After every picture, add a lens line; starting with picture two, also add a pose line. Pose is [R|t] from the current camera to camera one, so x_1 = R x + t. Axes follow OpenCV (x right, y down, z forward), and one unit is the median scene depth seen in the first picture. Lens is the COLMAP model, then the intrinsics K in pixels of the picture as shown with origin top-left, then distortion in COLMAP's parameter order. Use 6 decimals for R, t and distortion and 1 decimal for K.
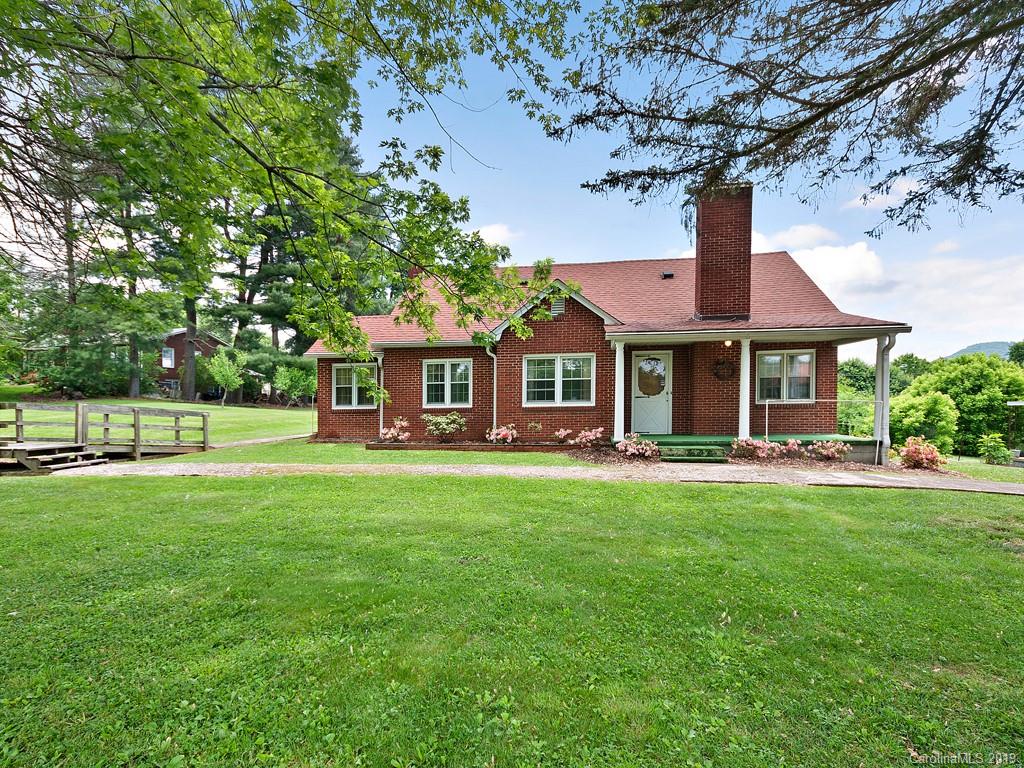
lens RADIAL K [[517.4, 0, 503.5], [0, 517.4, 387.1], [0, 0, 1]] dist [0.000716, 0.002665]
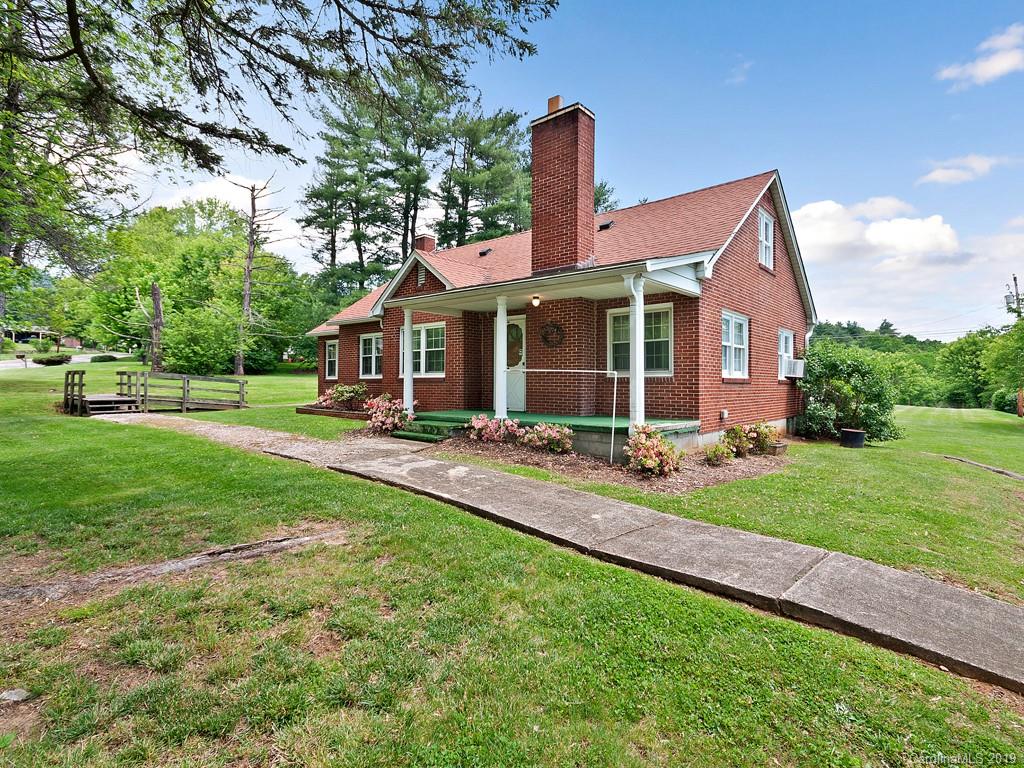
lens RADIAL K [[517.4, 0, 503.5], [0, 517.4, 387.1], [0, 0, 1]] dist [0.000716, 0.002665]
pose [[0.867030, 0.020612, -0.497830, 0.734038], [-0.002933, 0.999338, 0.036266, 0.019076], [0.498247, -0.029984, 0.866516, 0.227638]]
